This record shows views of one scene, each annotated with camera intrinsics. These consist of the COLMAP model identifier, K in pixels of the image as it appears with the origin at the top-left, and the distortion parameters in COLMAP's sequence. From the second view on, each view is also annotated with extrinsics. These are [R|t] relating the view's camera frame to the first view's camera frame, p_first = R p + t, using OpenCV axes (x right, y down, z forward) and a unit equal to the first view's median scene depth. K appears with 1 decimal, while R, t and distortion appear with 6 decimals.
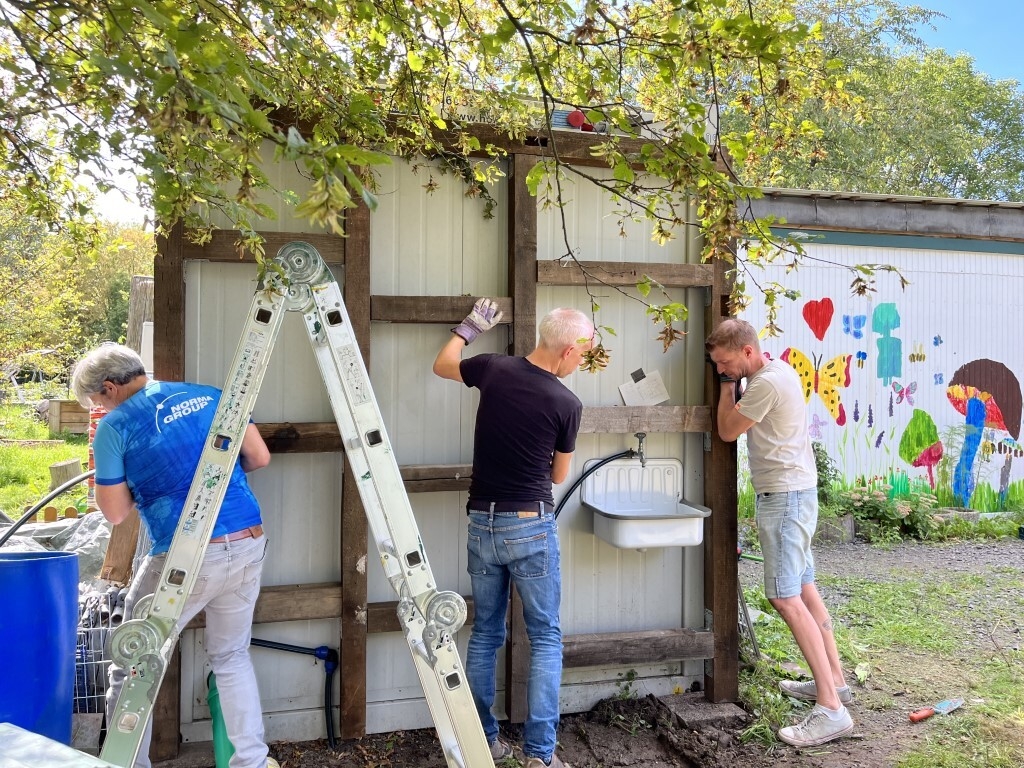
lens RADIAL K [[772.3, 0, 507.2], [0, 772.3, 384.8], [0, 0, 1]] dist [0.066739, -0.088810]
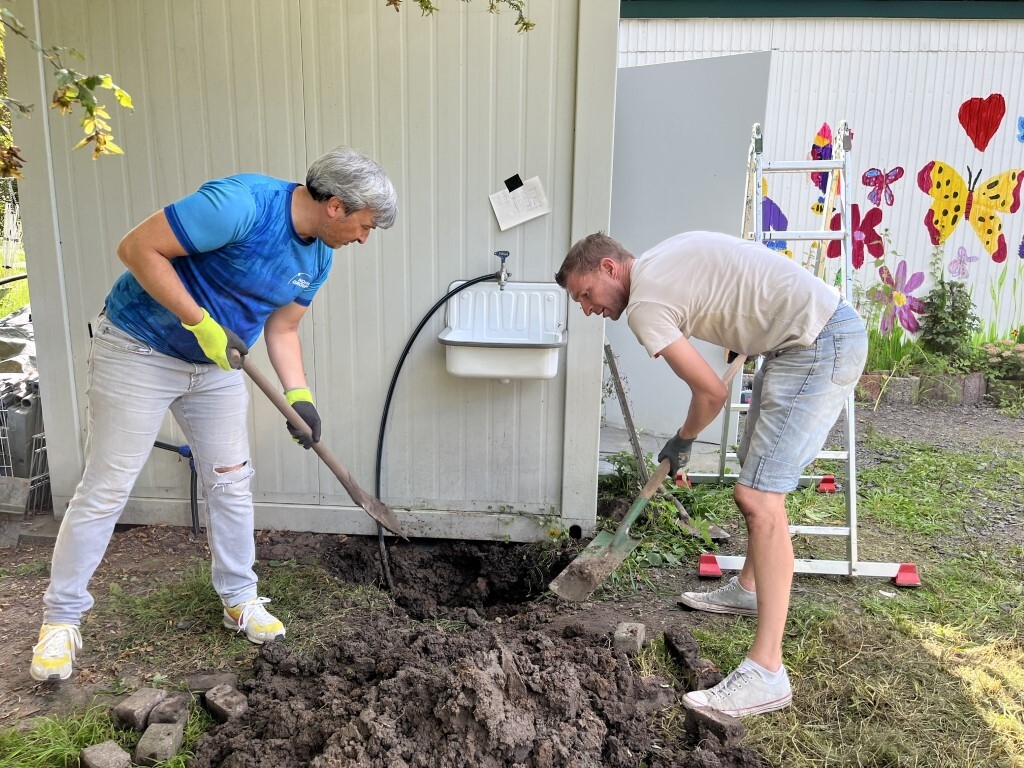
lens RADIAL K [[772.3, 0, 513.1], [0, 772.3, 386.6], [0, 0, 1]] dist [0.066739, -0.088810]
pose [[0.944849, 0.074988, -0.318804, 0.223170], [-0.007534, 0.978153, 0.207749, 0.014337], [0.327418, -0.193890, 0.924772, 0.077921]]
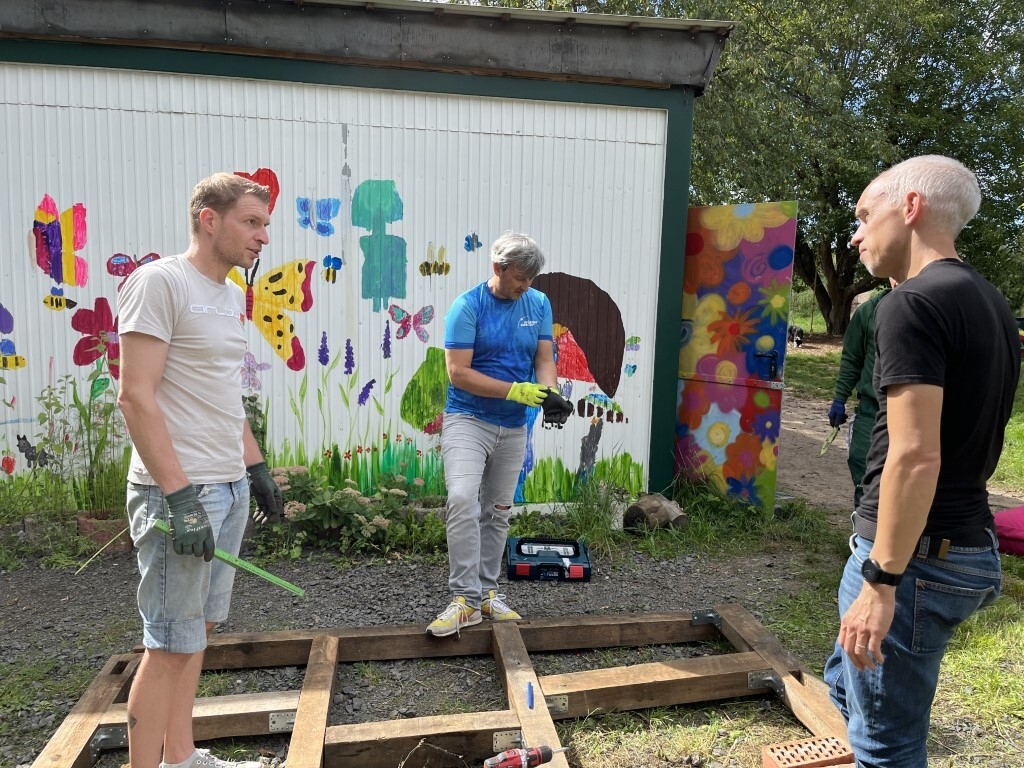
lens RADIAL K [[772.3, 0, 511.8], [0, 772.3, 388.8], [0, 0, 1]] dist [0.066739, -0.088810]
pose [[0.996908, 0.031194, -0.072126, 0.651517], [-0.021963, 0.991863, 0.125401, -0.017924], [0.075451, -0.123429, 0.989481, 0.362352]]
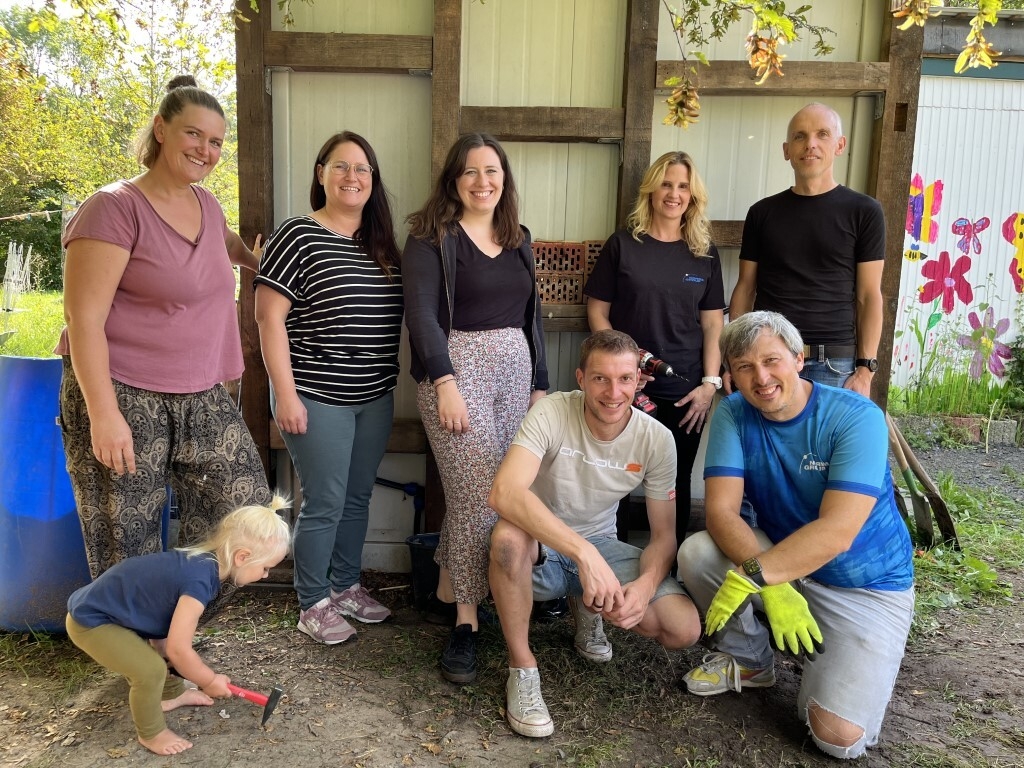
lens RADIAL K [[772.3, 0, 503.9], [0, 772.3, 382.6], [0, 0, 1]] dist [0.066739, -0.088810]
pose [[0.968554, 0.053178, -0.243055, 0.045305], [-0.022064, 0.991401, 0.128986, 0.035161], [0.247824, -0.119568, 0.961398, 0.045549]]
